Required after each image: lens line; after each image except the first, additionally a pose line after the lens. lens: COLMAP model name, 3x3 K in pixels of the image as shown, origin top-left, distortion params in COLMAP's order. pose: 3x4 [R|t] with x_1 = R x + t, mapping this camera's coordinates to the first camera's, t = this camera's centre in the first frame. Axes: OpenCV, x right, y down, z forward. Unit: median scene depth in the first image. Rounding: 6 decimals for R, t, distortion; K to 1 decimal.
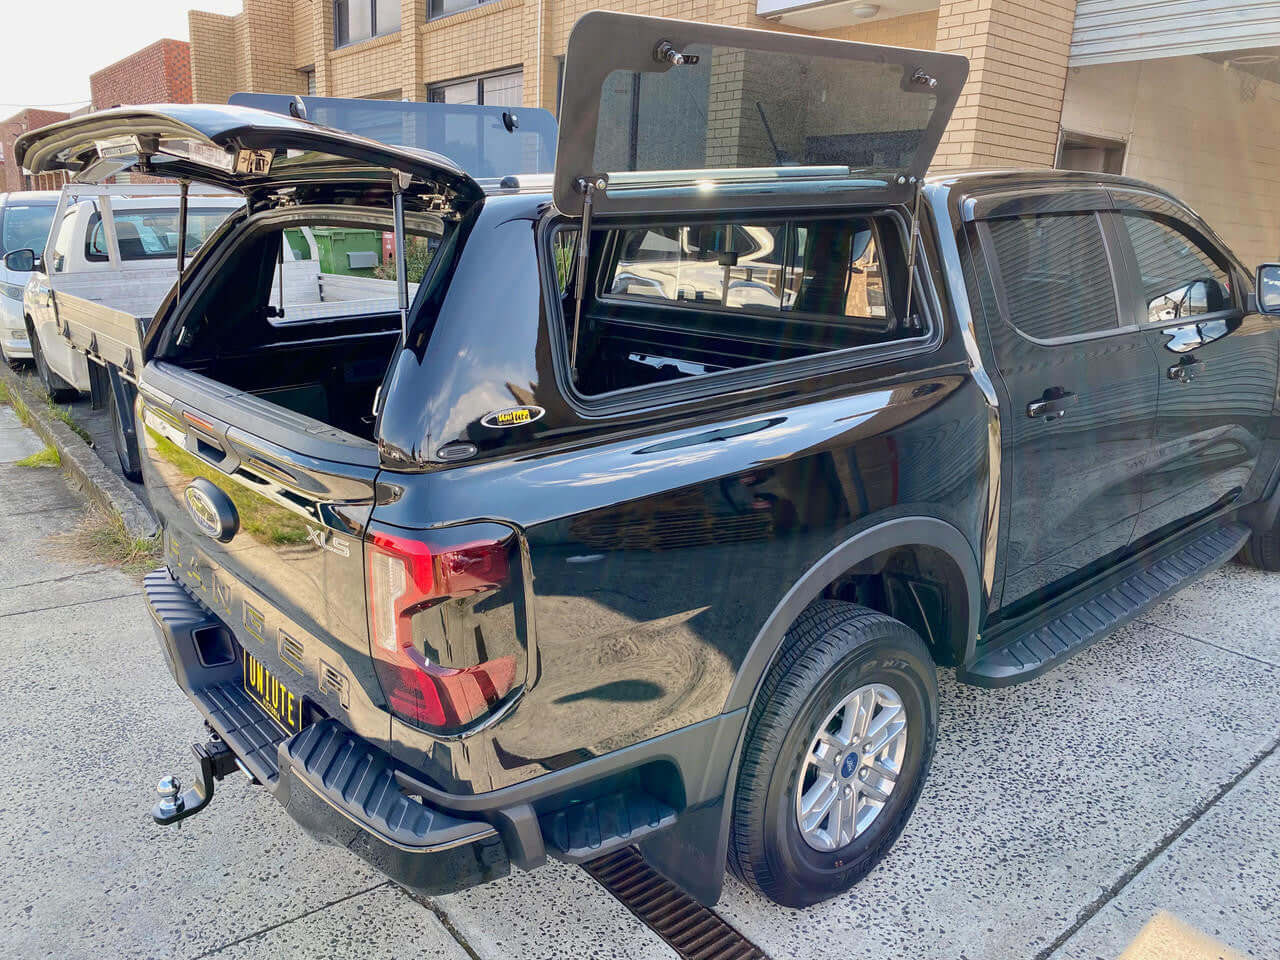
lens RADIAL K [[977.6, 0, 640.2], [0, 977.6, 490.5], [0, 0, 1]] dist [0.025188, -0.021488]
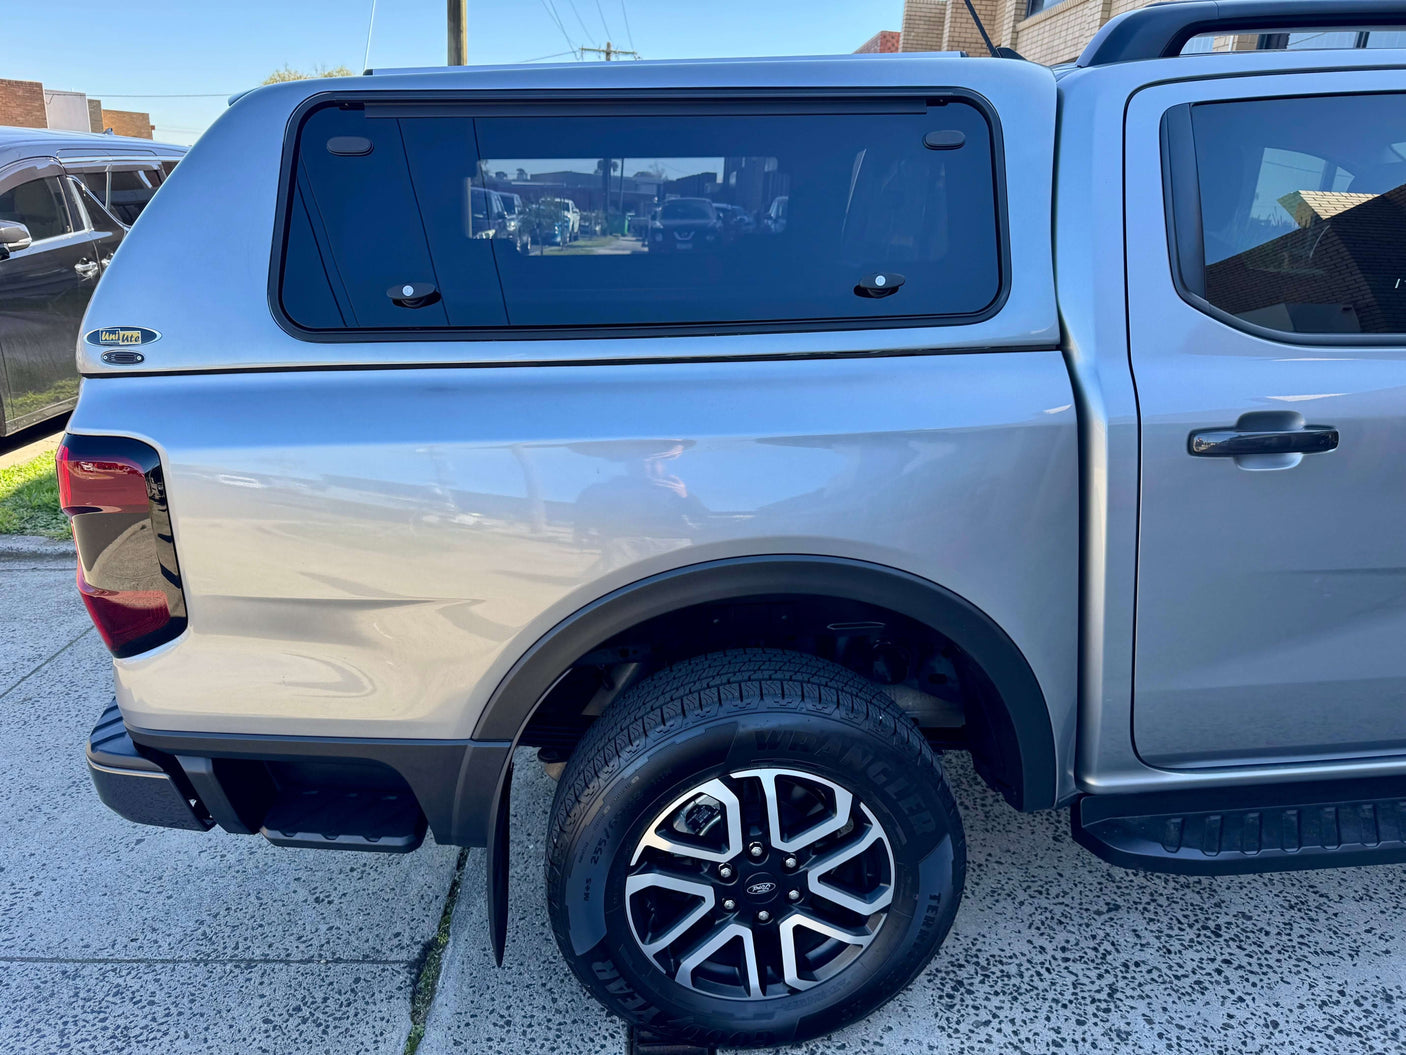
lens RADIAL K [[998.2, 0, 703.6], [0, 998.2, 534.7], [0, 0, 1]] dist [0.013283, -0.016402]
pose [[0.814047, 0.183105, -0.551181, 0.266201], [-0.161526, 0.982939, 0.087977, -0.050865], [0.557886, 0.017412, 0.829735, 0.346871]]
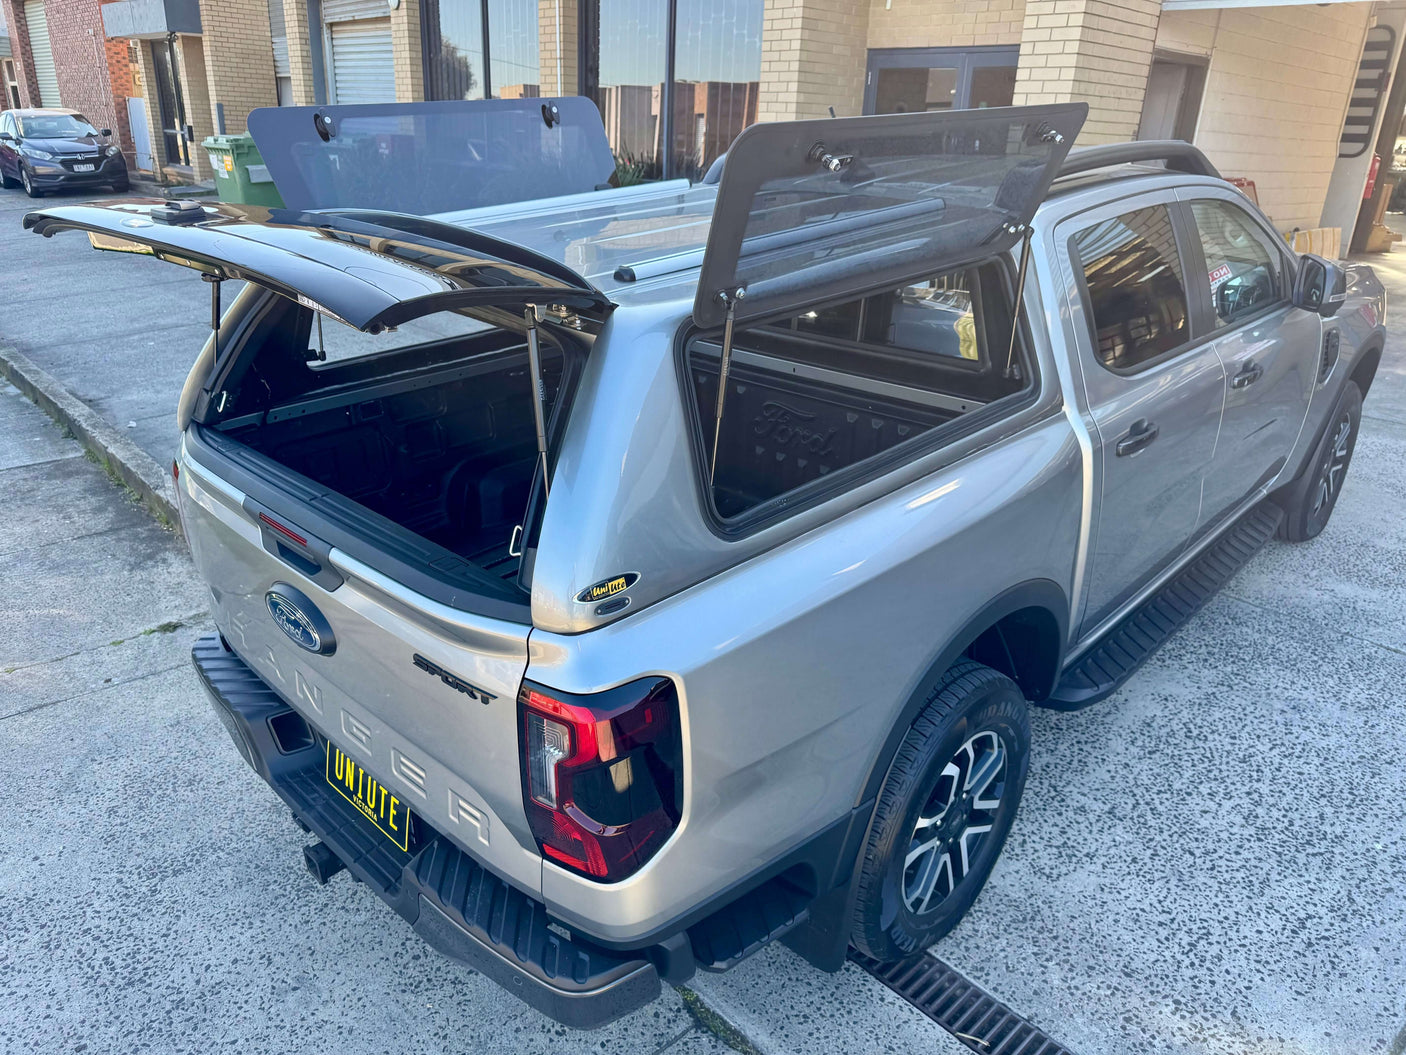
lens RADIAL K [[998.2, 0, 698.2], [0, 998.2, 527.7], [0, 0, 1]] dist [0.013283, -0.016402]
pose [[0.996414, -0.038713, 0.075230, -0.242788], [0.028337, 0.990522, 0.134400, -0.152096], [-0.079720, -0.131787, 0.988067, 0.103259]]
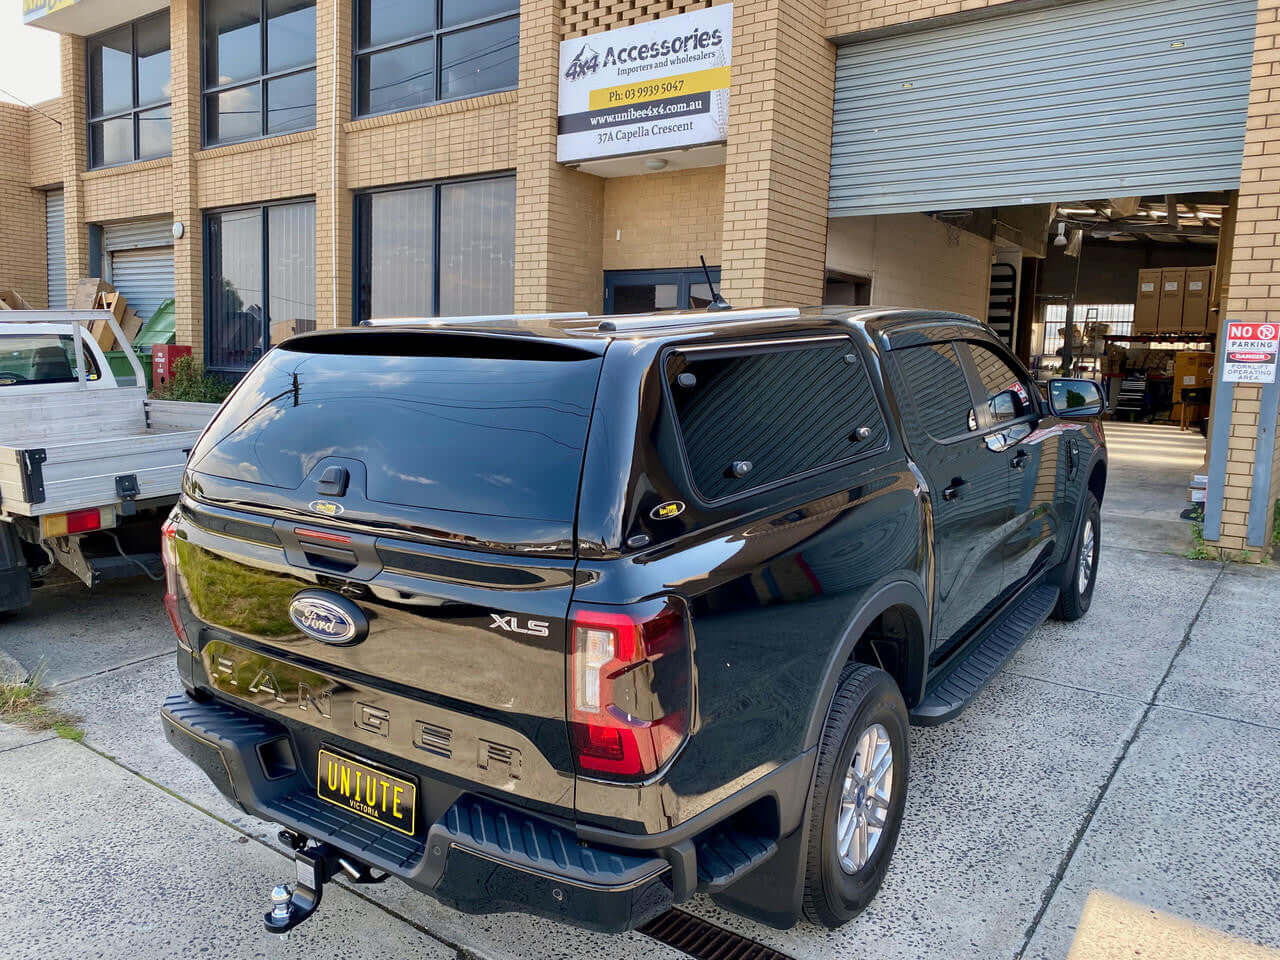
lens RADIAL K [[977.6, 0, 645.2], [0, 977.6, 477.6], [0, 0, 1]] dist [0.025188, -0.021488]
pose [[0.964805, -0.041126, 0.259730, -0.257241], [0.074187, 0.990143, -0.118797, 0.014426], [-0.252285, 0.133884, 0.958346, -0.098789]]
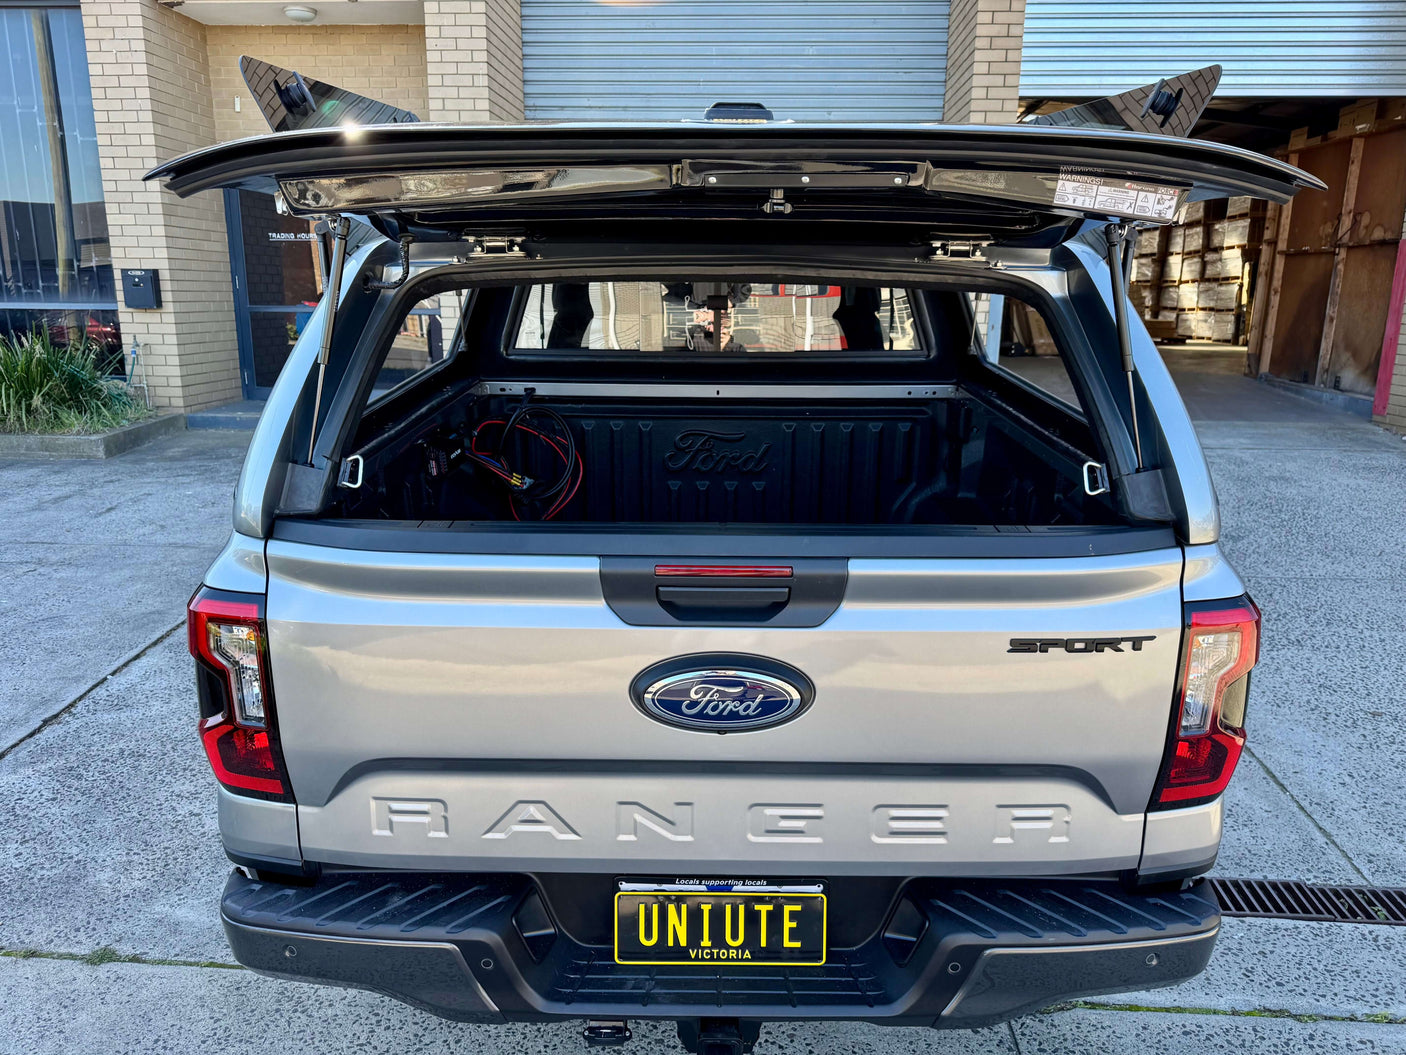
lens RADIAL K [[998.2, 0, 732.6], [0, 998.2, 520.1], [0, 0, 1]] dist [0.013283, -0.016402]
pose [[0.656256, -0.213074, 0.723828, -0.651283], [0.212746, 0.972631, 0.093428, -0.124453], [-0.723924, 0.092679, 0.683626, 0.378991]]
